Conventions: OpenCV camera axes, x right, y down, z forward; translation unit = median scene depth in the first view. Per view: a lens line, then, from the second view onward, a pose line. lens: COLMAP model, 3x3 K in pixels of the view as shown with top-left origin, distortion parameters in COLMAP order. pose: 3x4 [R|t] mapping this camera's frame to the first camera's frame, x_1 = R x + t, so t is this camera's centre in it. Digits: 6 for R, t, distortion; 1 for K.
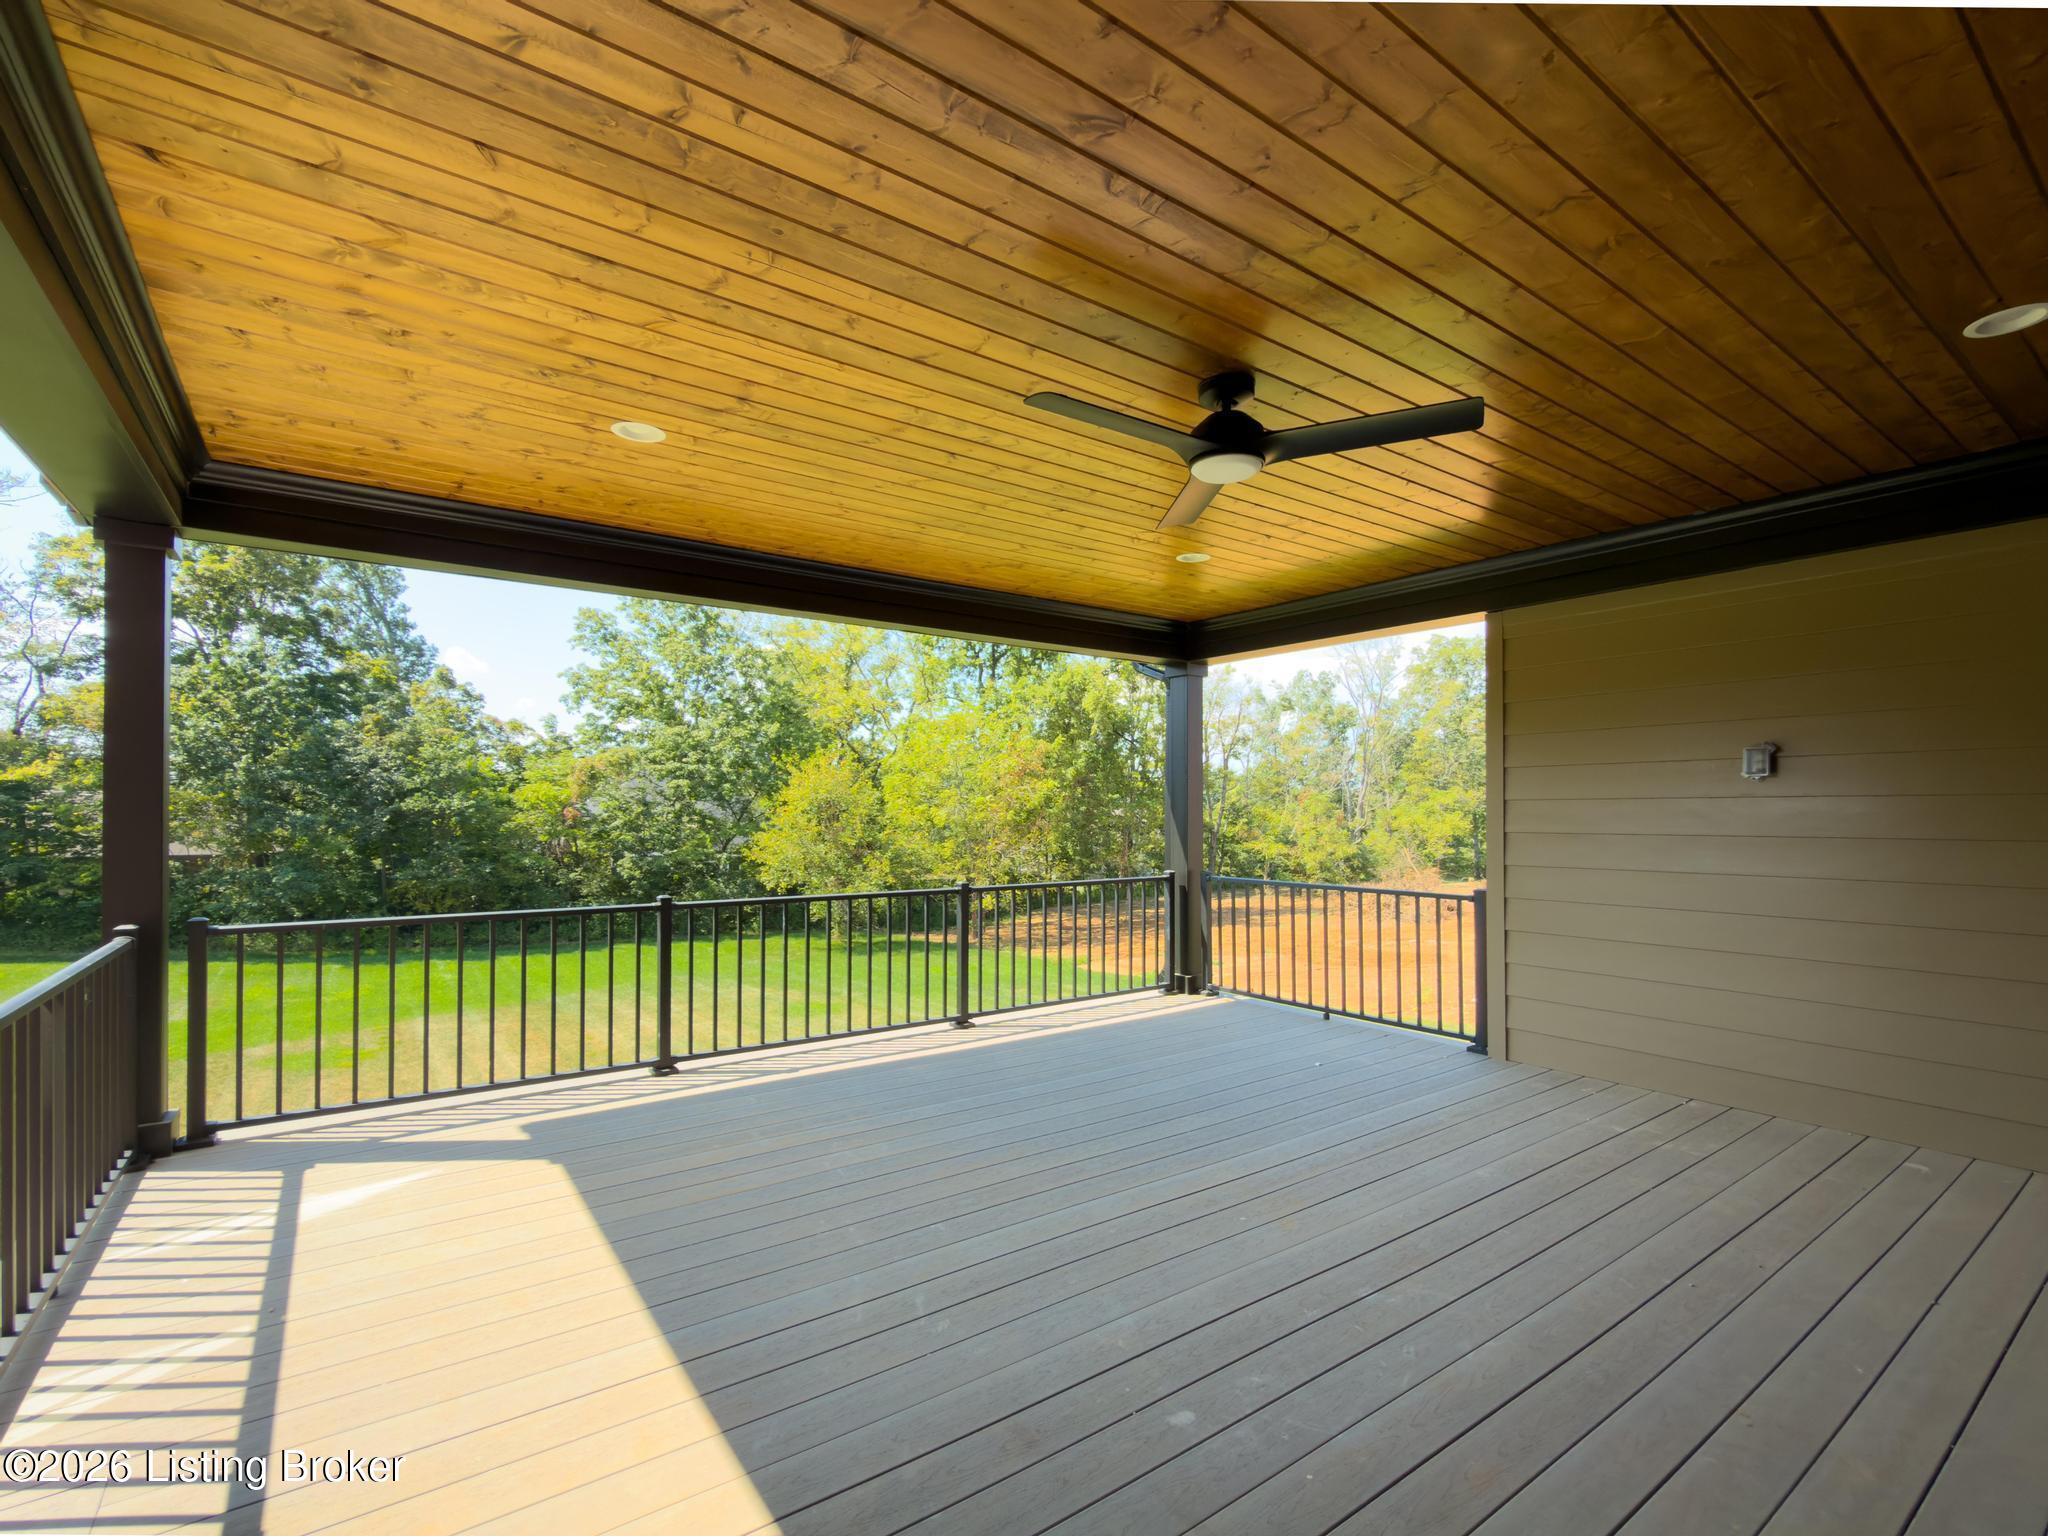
lens RADIAL K [[903.3, 0, 1026.2], [0, 903.3, 774.6], [0, 0, 1]] dist [0.003140, -0.000256]
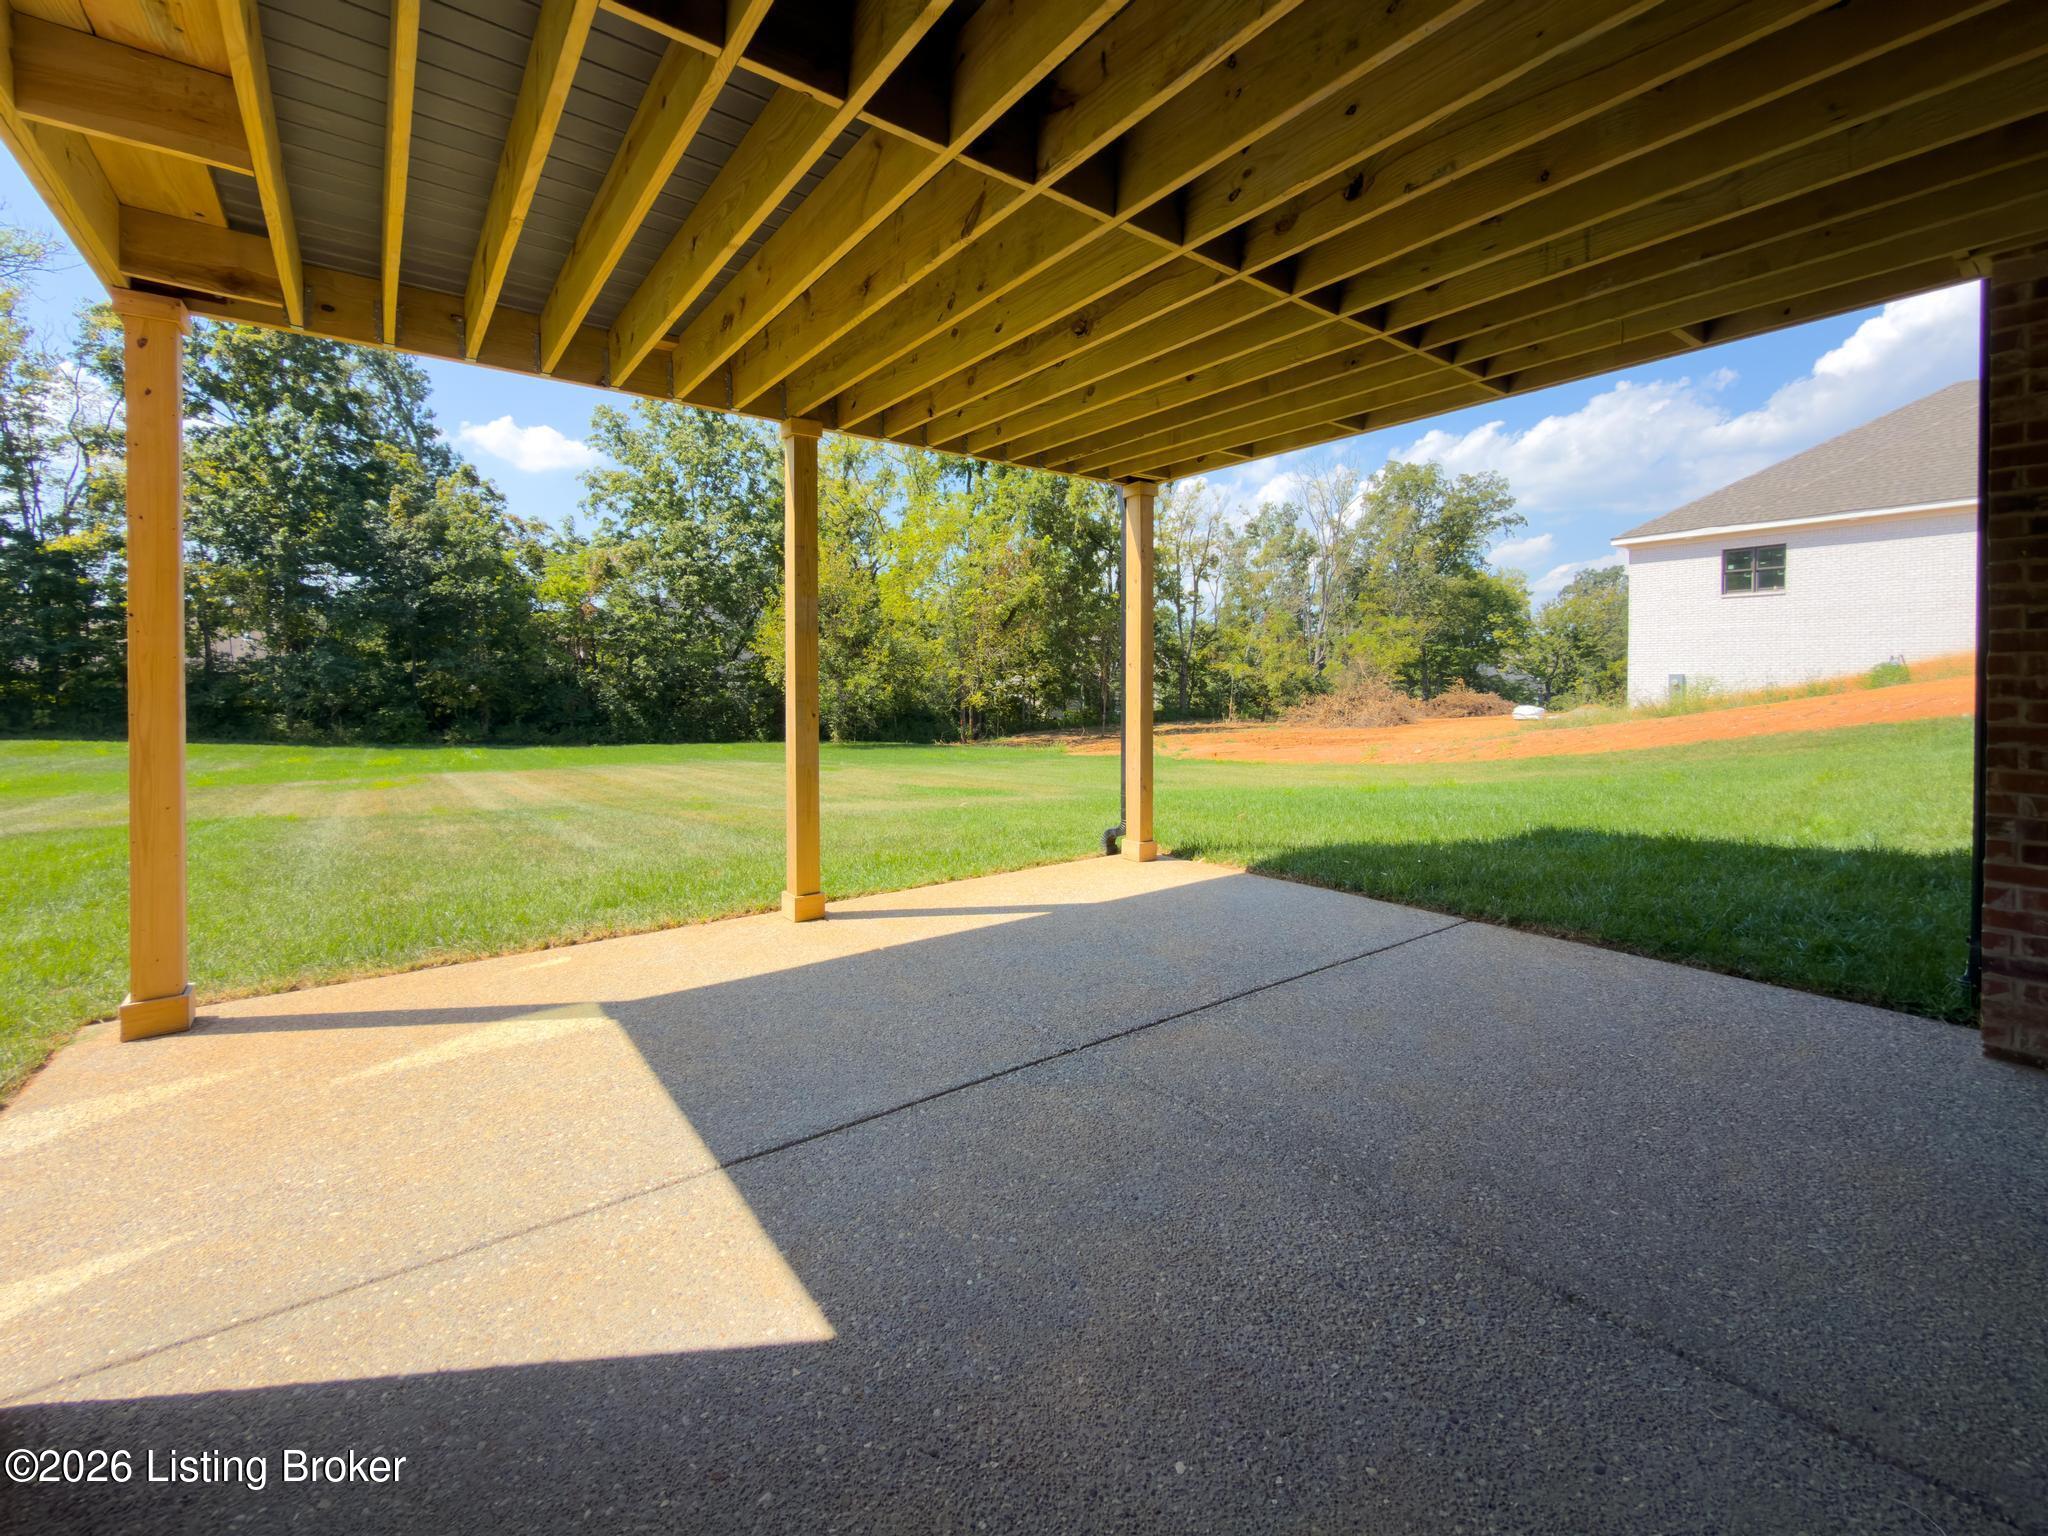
lens RADIAL K [[831.6, 0, 1022.5], [0, 831.6, 700.0], [0, 0, 1]] dist [0.003150, -0.000842]
pose [[0.999940, 0.003496, 0.010410, 0.003233], [-0.003706, 0.999789, 0.020205, 0.132125], [-0.010338, -0.020243, 0.999742, 0.001408]]
